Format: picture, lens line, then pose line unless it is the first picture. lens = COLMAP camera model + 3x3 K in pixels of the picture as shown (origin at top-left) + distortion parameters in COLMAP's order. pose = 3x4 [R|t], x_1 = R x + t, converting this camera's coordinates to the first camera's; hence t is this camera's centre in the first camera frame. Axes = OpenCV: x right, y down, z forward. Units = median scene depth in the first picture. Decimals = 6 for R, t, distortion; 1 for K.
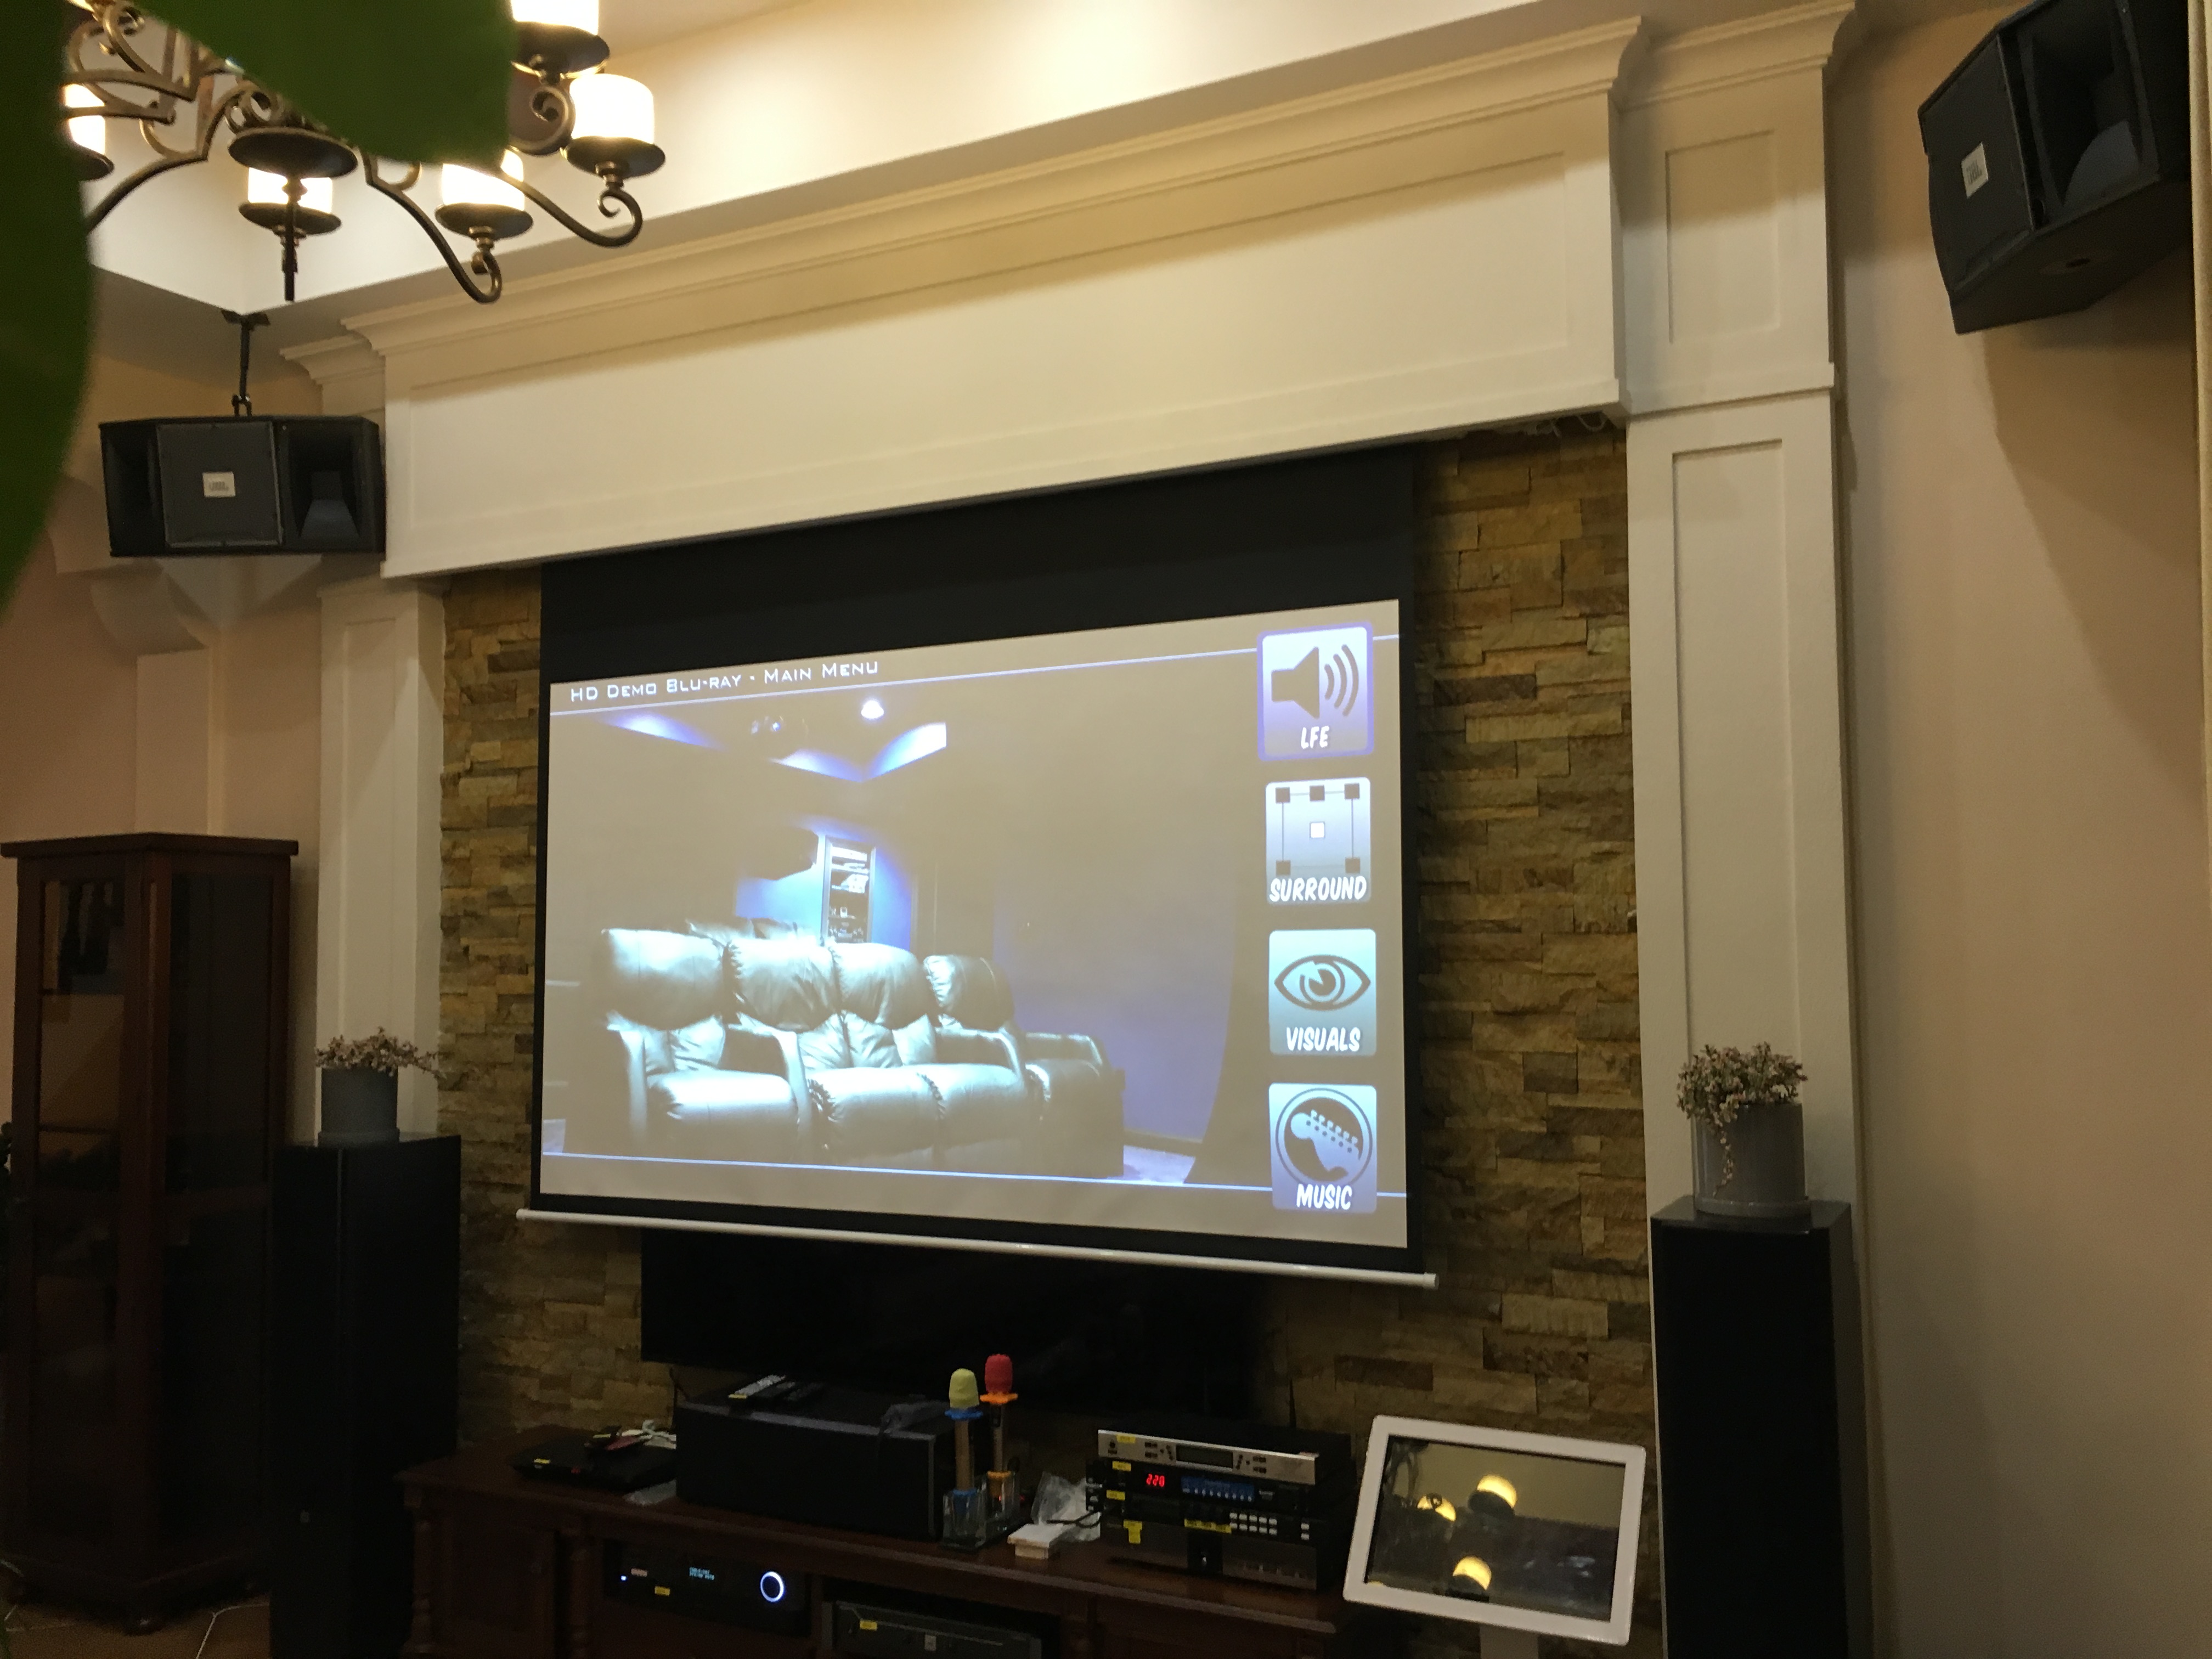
lens RADIAL K [[1946.8, 0, 1106.0], [0, 1946.8, 829.5], [0, 0, 1]] dist [0.039644, -0.005204]
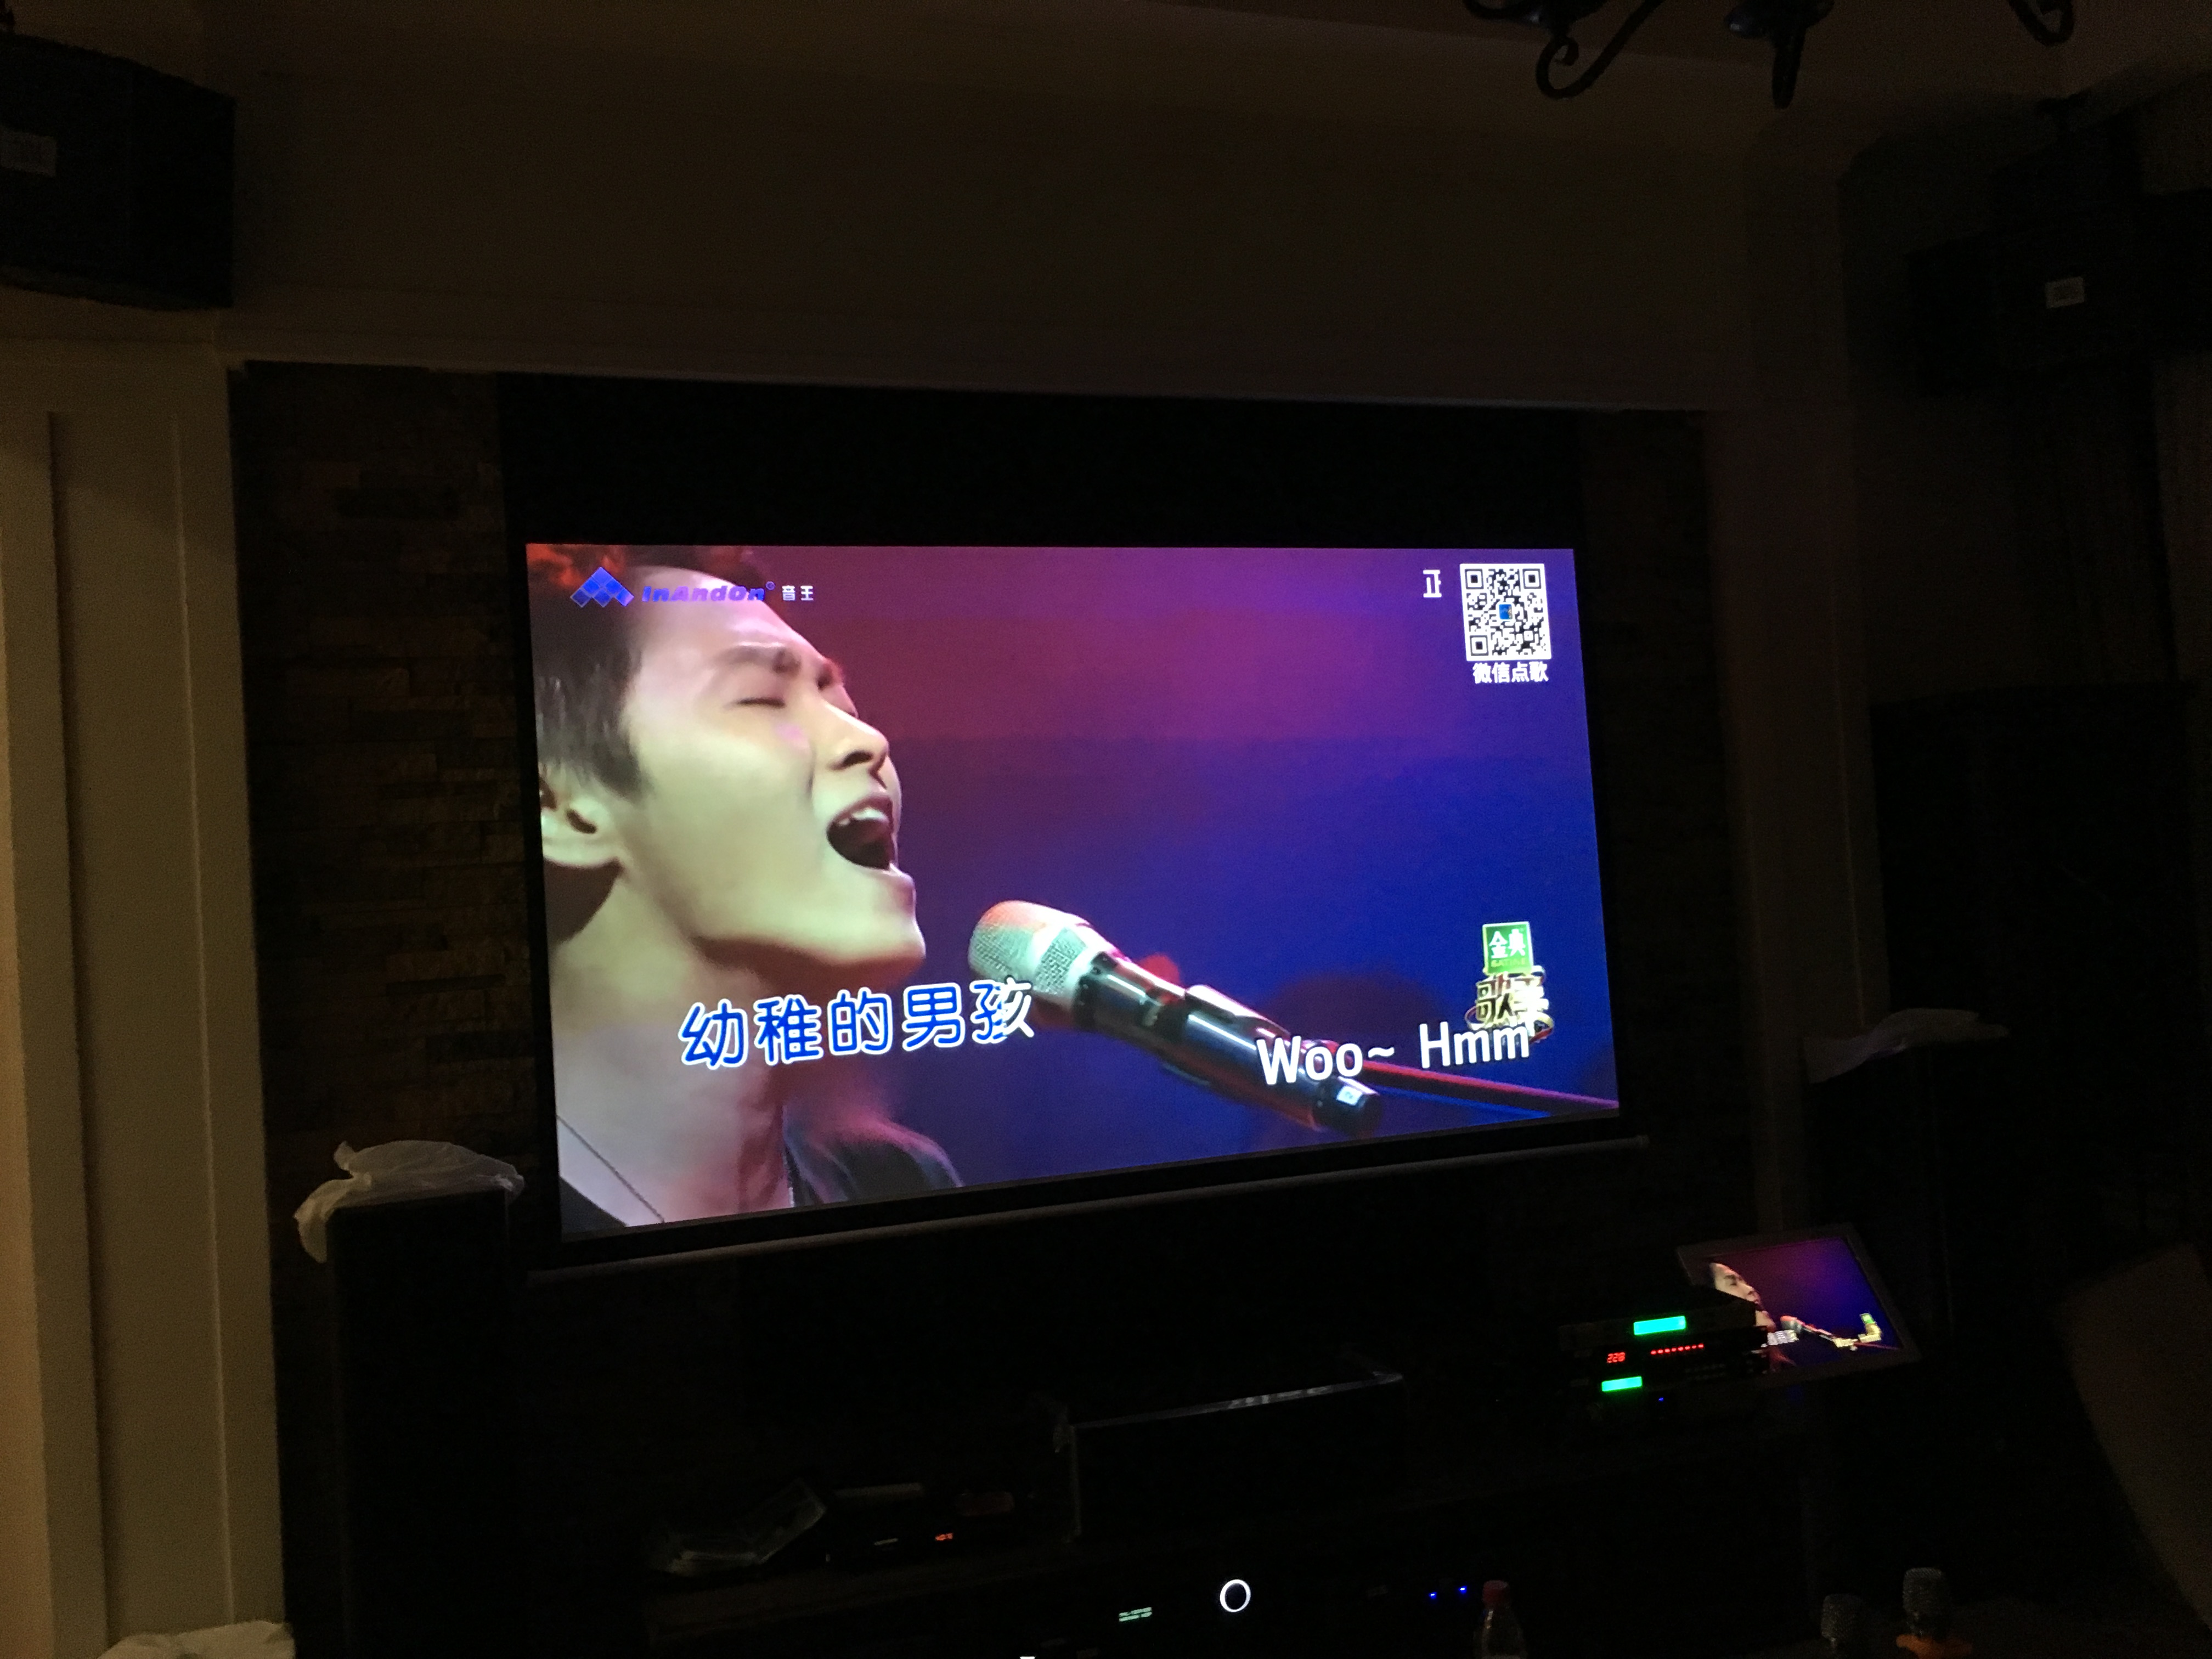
lens RADIAL K [[1916.2, 0, 1106.0], [0, 1916.2, 829.5], [0, 0, 1]] dist [0.059004, -0.048346]
pose [[0.658576, -0.009224, 0.752458, -0.880878], [0.006257, 0.999957, 0.006781, 0.036255], [-0.752488, 0.000242, 0.658606, 0.479201]]
